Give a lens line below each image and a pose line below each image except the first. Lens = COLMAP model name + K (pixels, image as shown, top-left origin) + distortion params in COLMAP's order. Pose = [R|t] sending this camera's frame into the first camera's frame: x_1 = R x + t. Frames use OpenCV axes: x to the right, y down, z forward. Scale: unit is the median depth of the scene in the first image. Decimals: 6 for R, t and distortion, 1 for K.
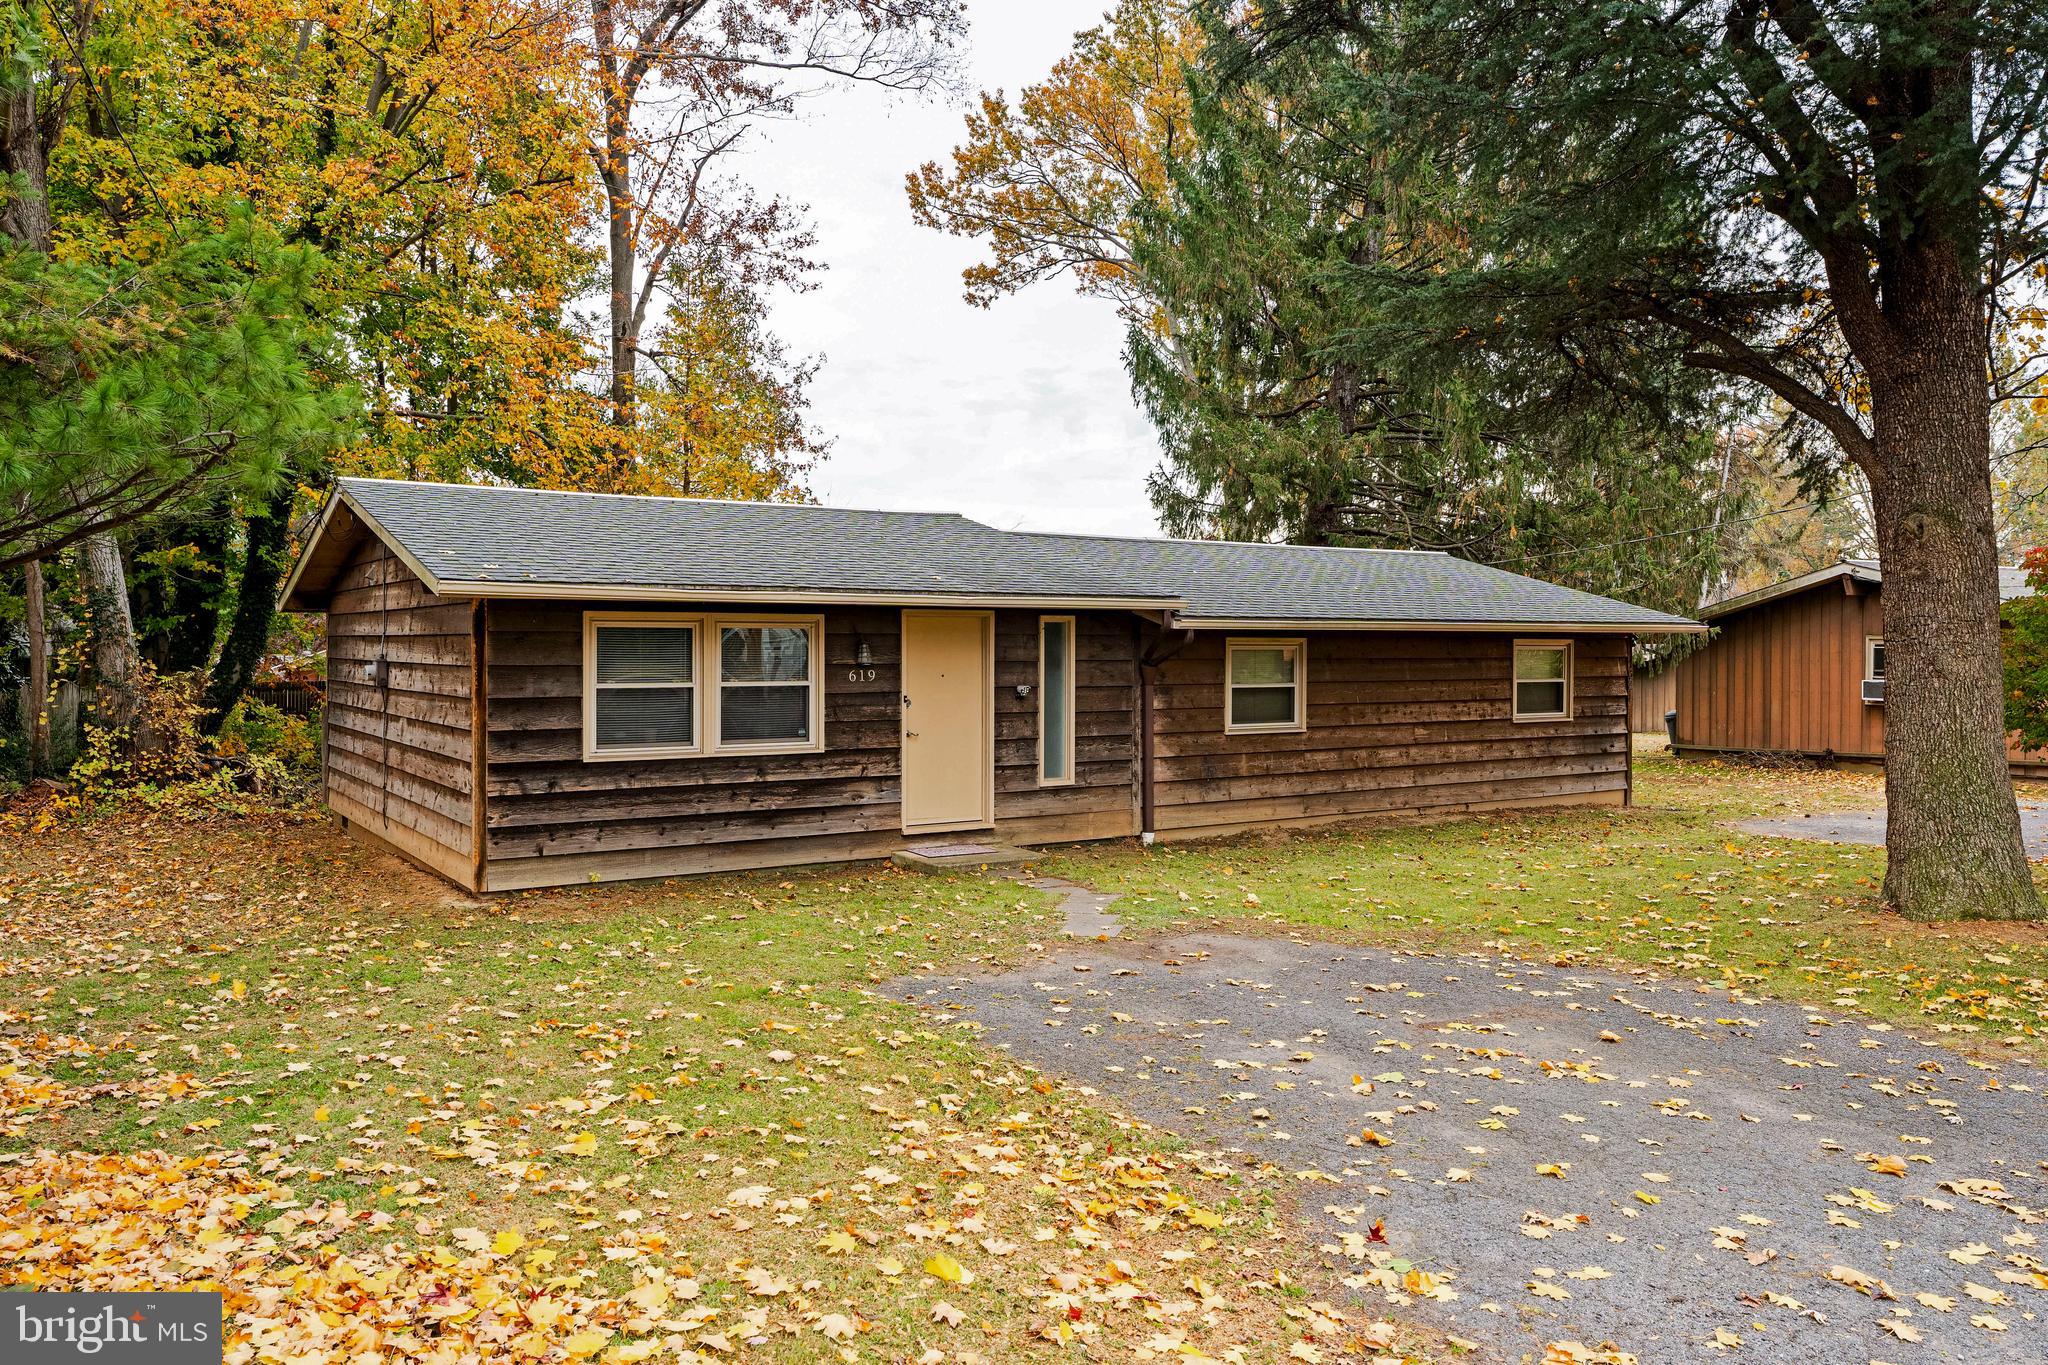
lens RADIAL K [[1483.0, 0, 1023.1], [0, 1483.0, 675.6], [0, 0, 1]] dist [0.002640, 0.000097]
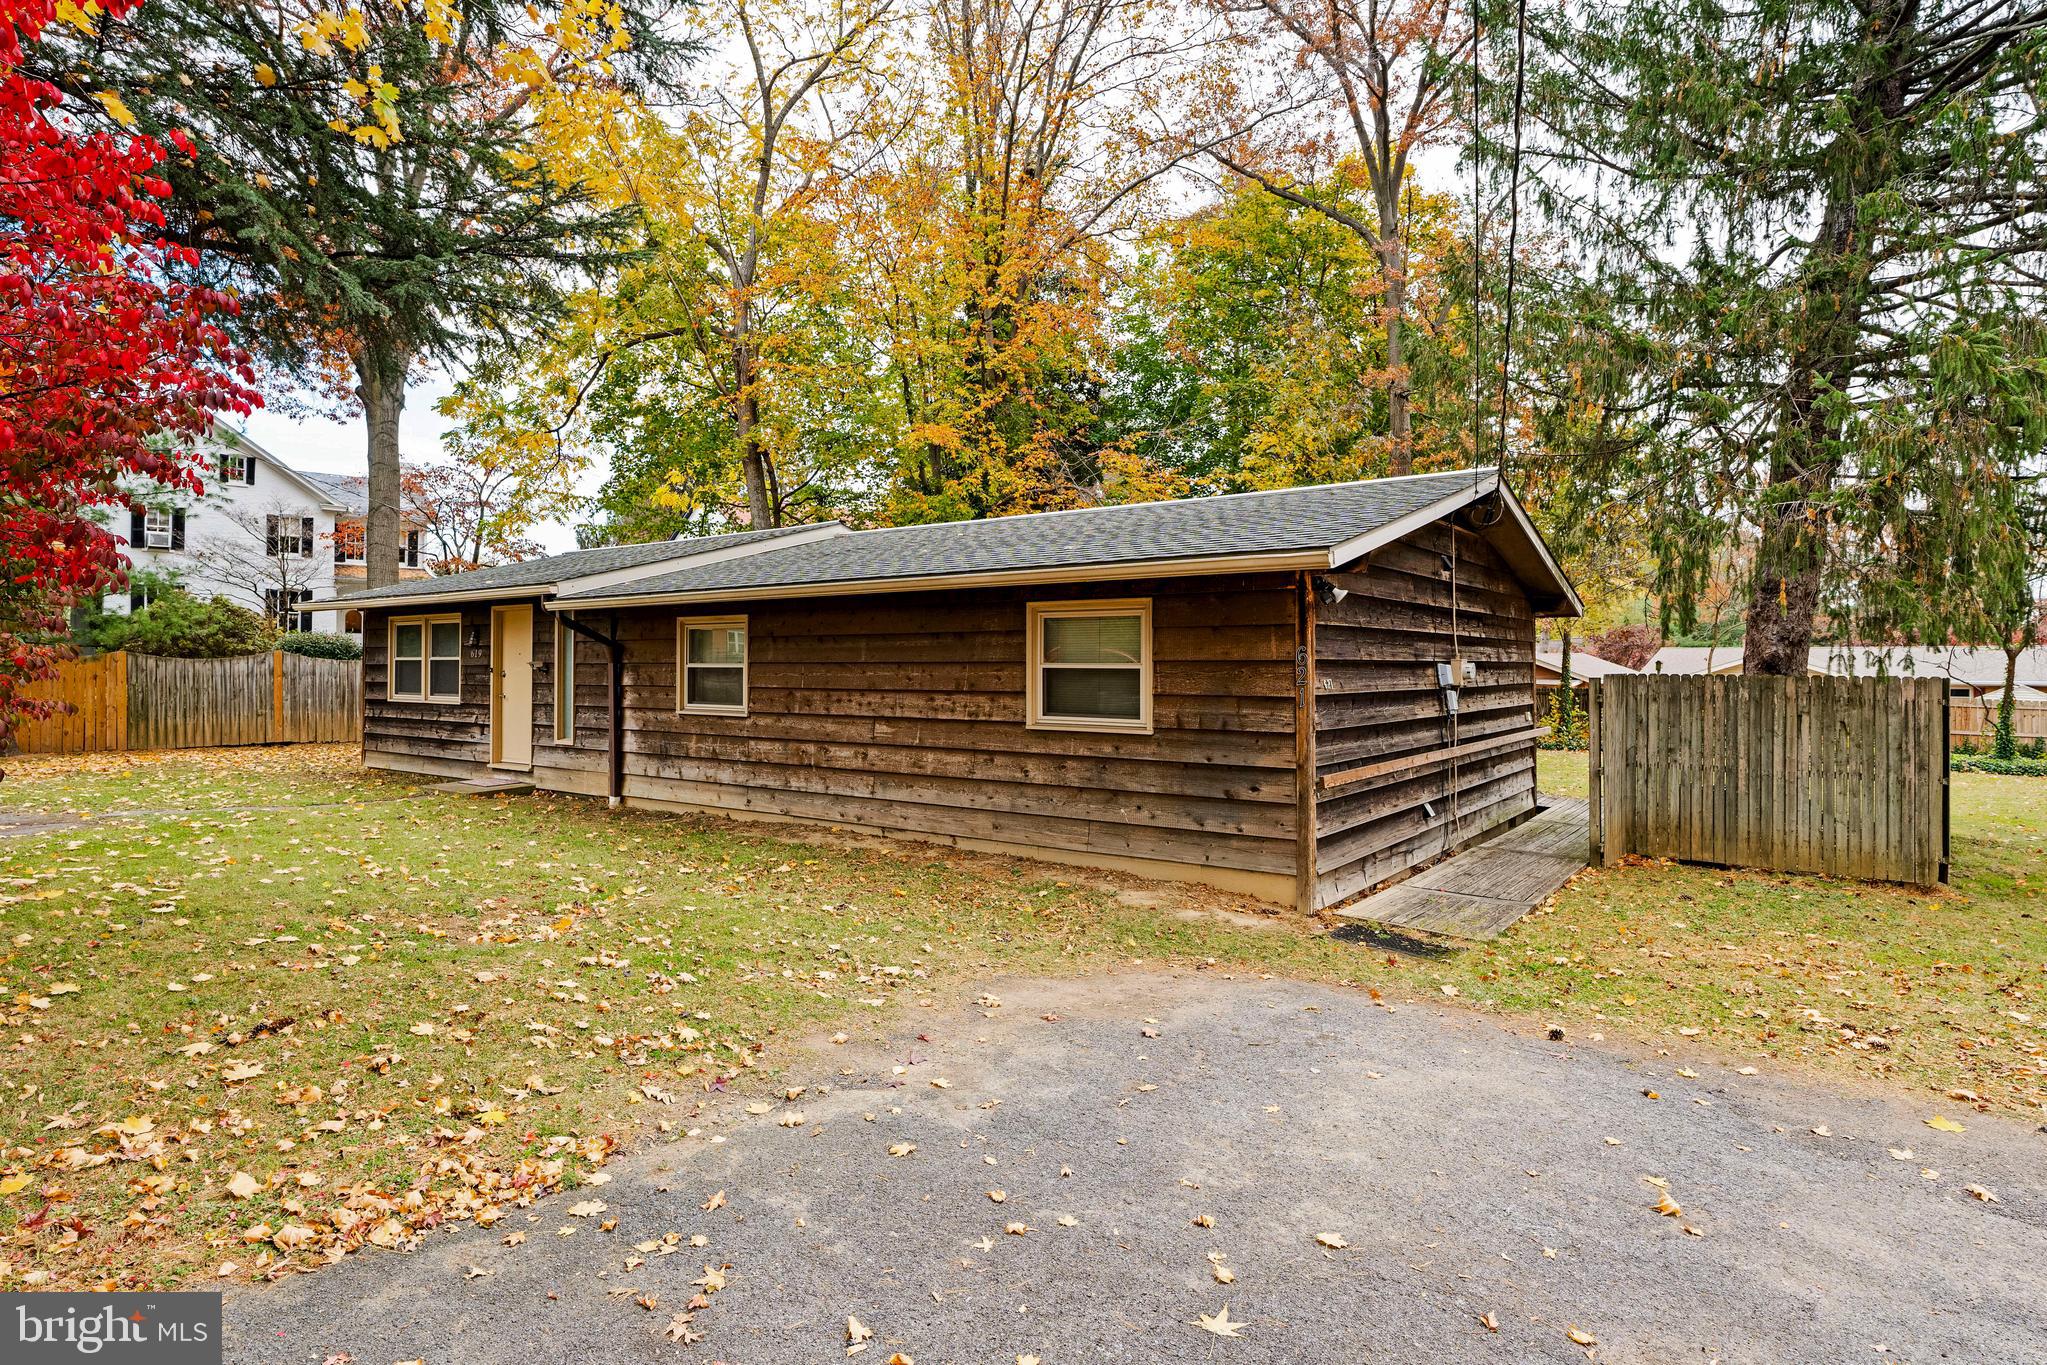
lens RADIAL K [[1078.9, 0, 1027.6], [0, 1078.9, 672.9], [0, 0, 1]] dist [0.000972, 0.000047]
pose [[0.348917, 0.010572, -0.937094, 0.826938], [-0.012643, 0.999898, 0.006574, 0.004312], [0.937068, 0.009554, 0.349016, 0.885499]]
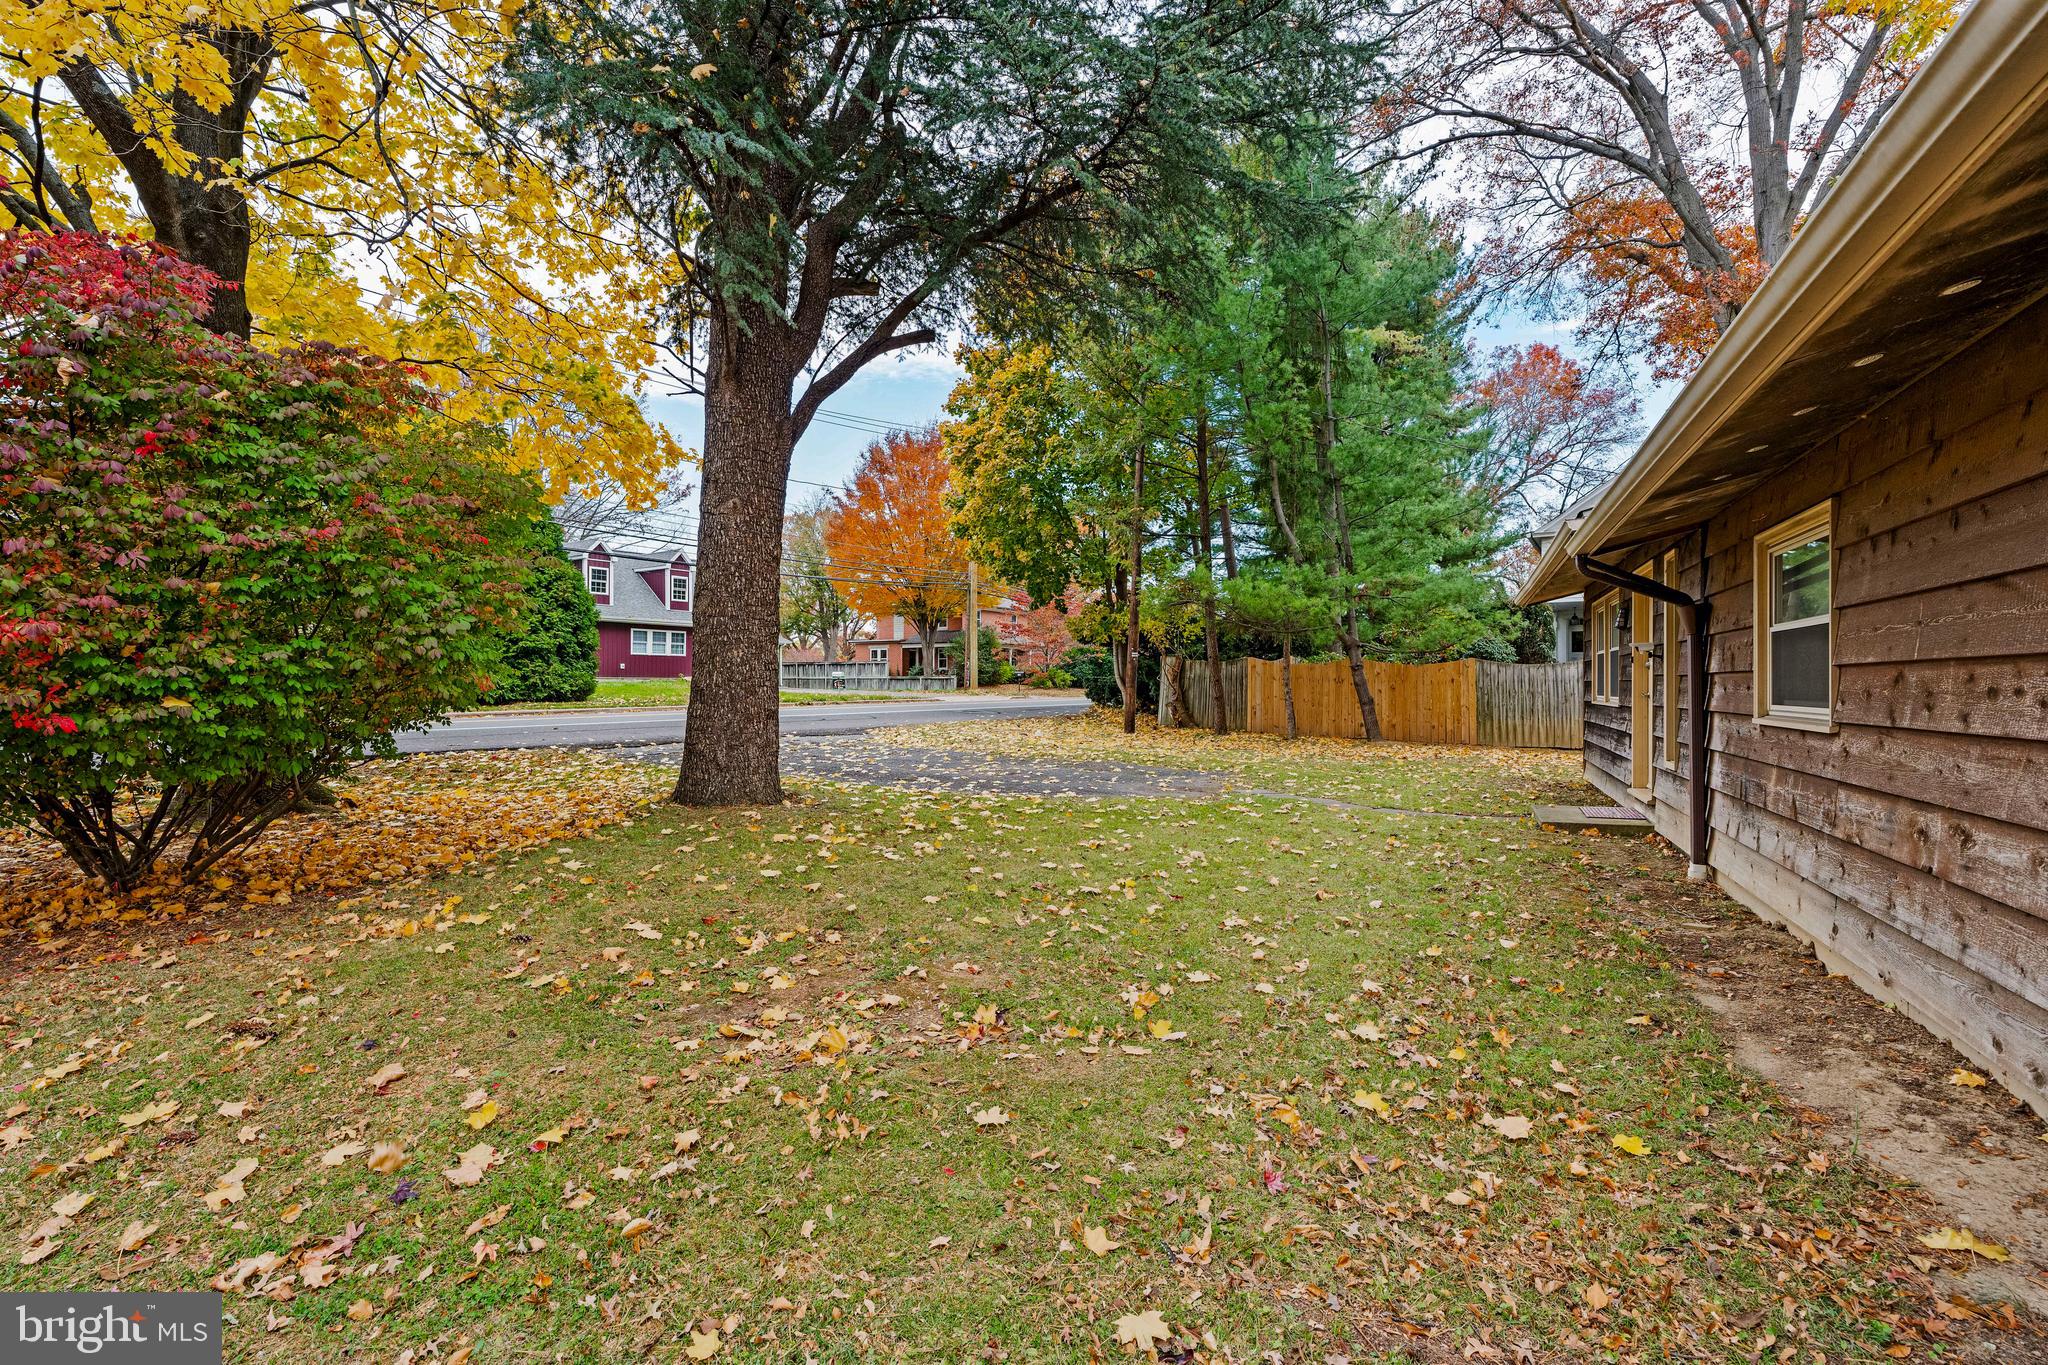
lens RADIAL K [[924.0, 0, 1026.7], [0, 924.0, 680.2], [0, 0, 1]] dist [0.000227, 0.000058]
pose [[-0.846032, -0.002264, -0.533127, 0.477470], [-0.008013, 0.999932, 0.008470, 0.022166], [0.533072, 0.011437, -0.845993, 1.041139]]
